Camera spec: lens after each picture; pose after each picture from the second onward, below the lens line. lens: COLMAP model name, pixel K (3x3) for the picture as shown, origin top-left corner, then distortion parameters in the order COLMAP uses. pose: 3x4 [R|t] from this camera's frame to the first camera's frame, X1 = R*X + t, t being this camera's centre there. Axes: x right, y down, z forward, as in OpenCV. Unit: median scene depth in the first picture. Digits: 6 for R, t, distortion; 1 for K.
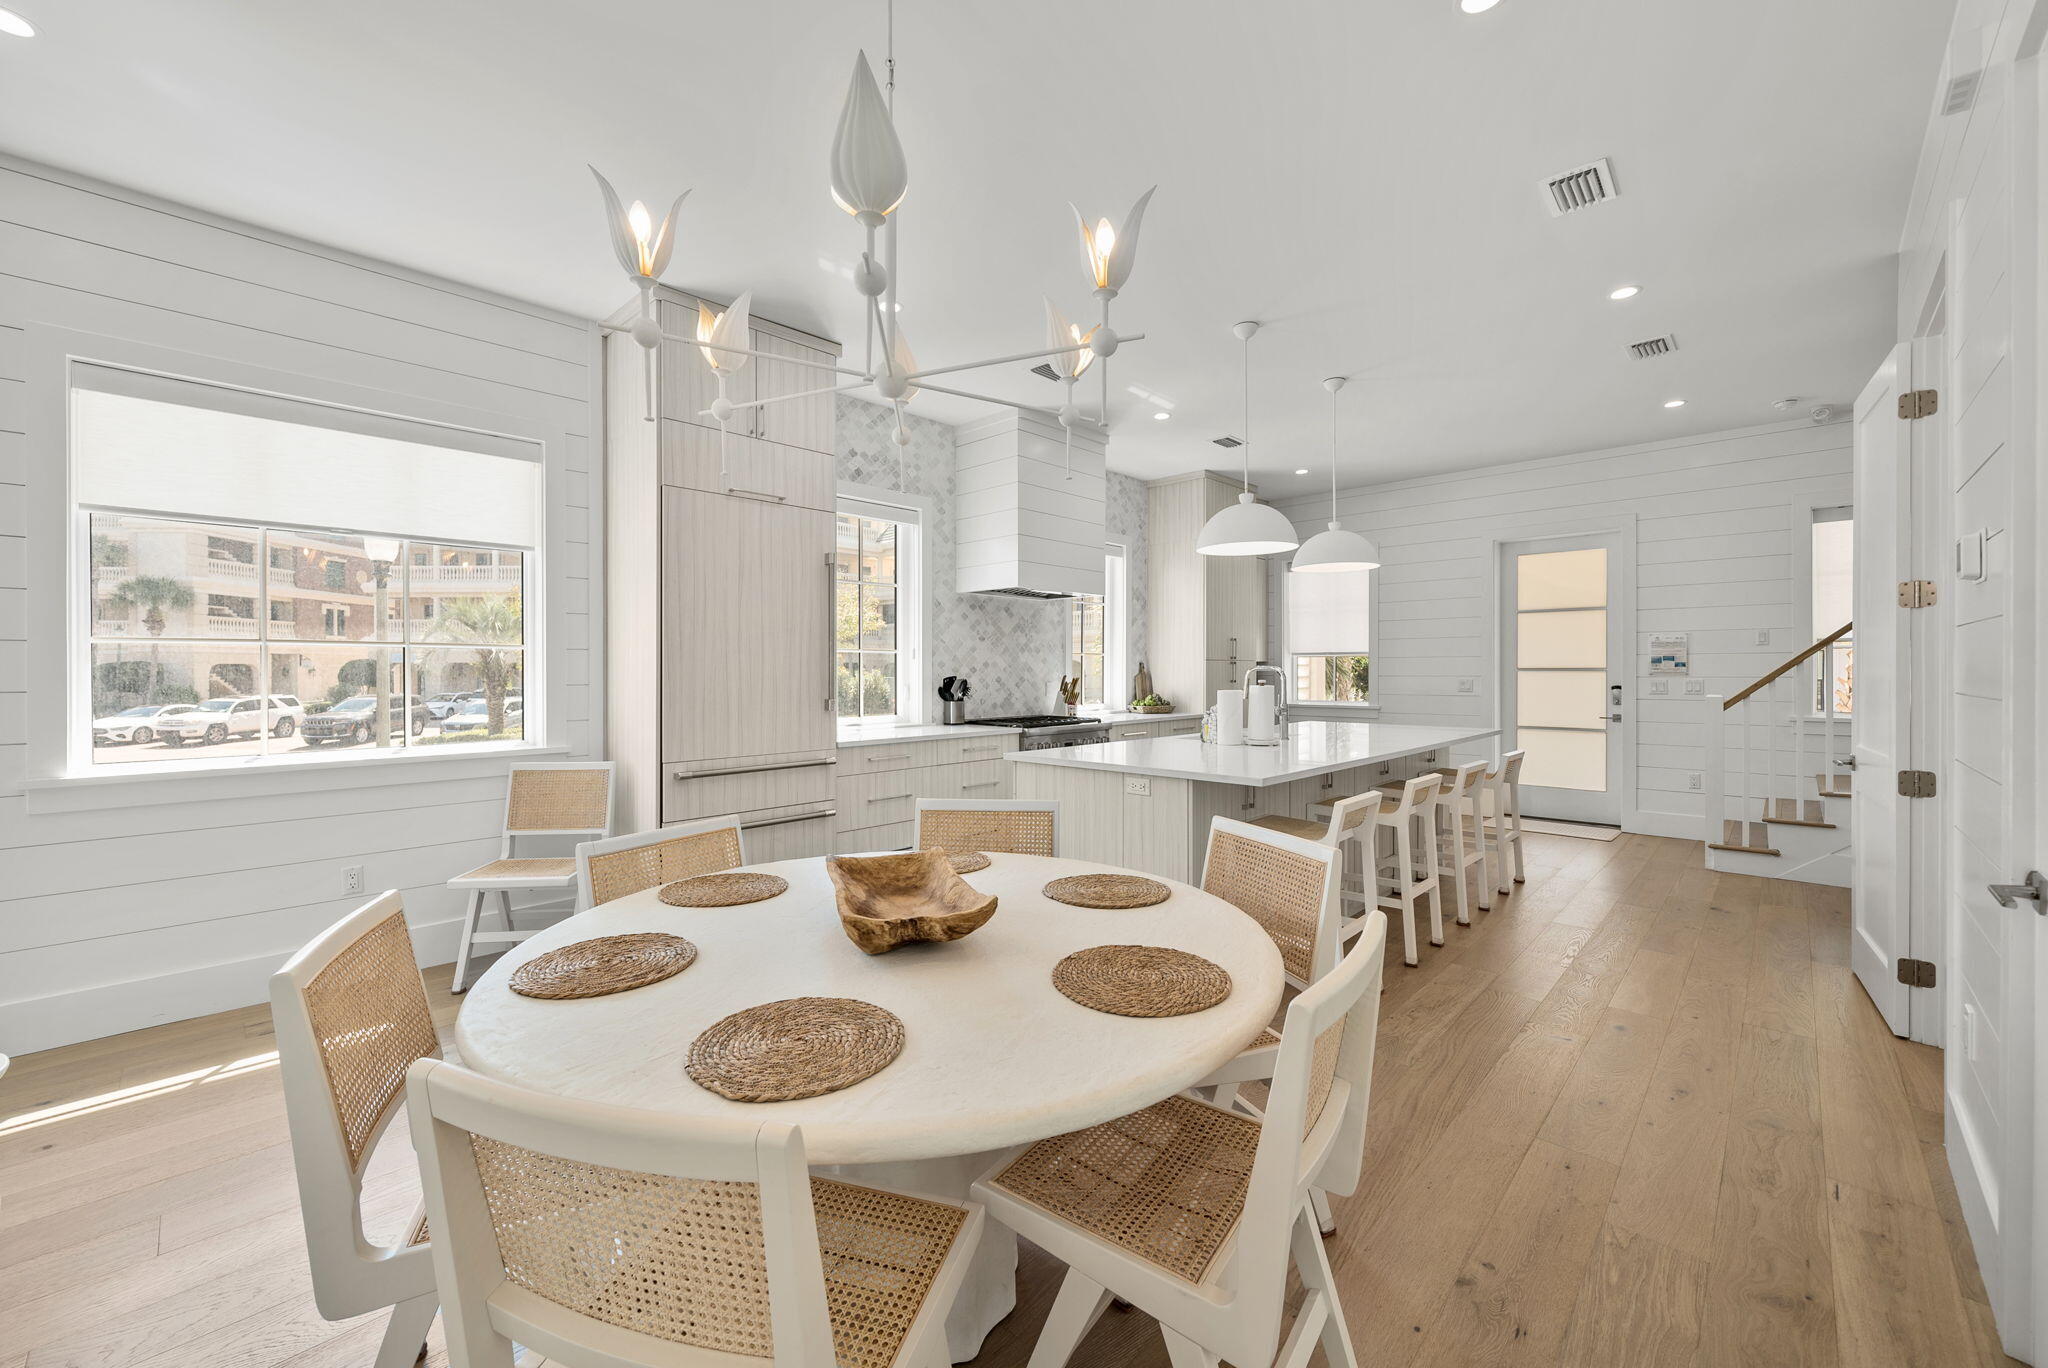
lens RADIAL K [[789.1, 0, 1024.0], [0, 789.1, 684.0], [0, 0, 1]] dist [0.000066, 0.000005]
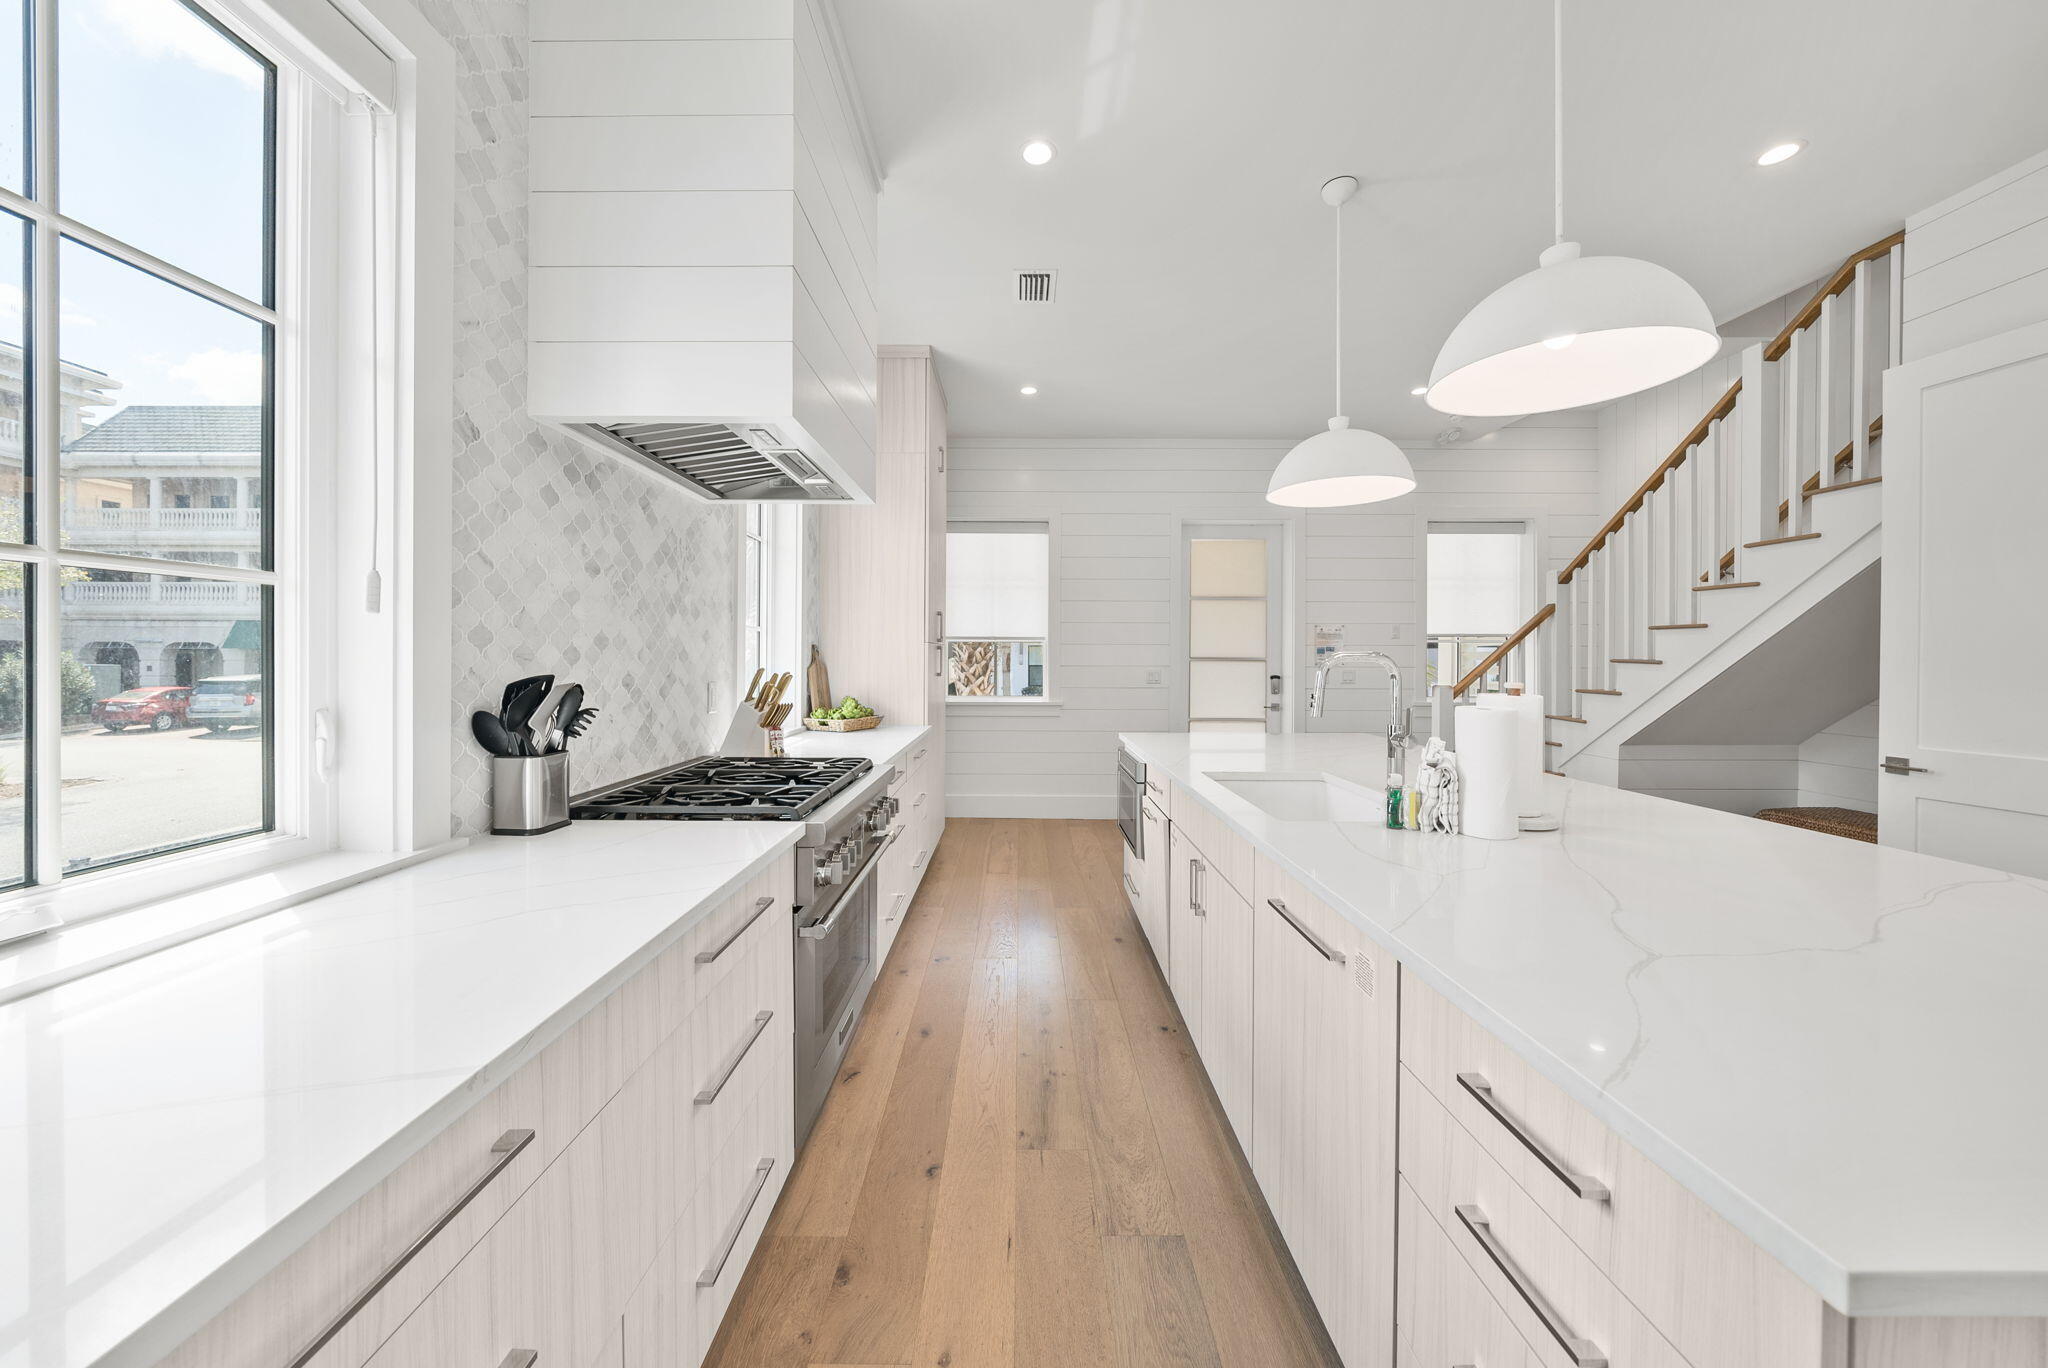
lens RADIAL K [[709.4, 0, 1021.9], [0, 709.4, 669.0], [0, 0, 1]] dist [0.000531, 0.000054]
pose [[0.724720, -0.005589, 0.689021, -0.132025], [0.006579, 0.999978, 0.001191, -0.010504], [-0.689012, 0.003670, 0.724741, 0.616147]]
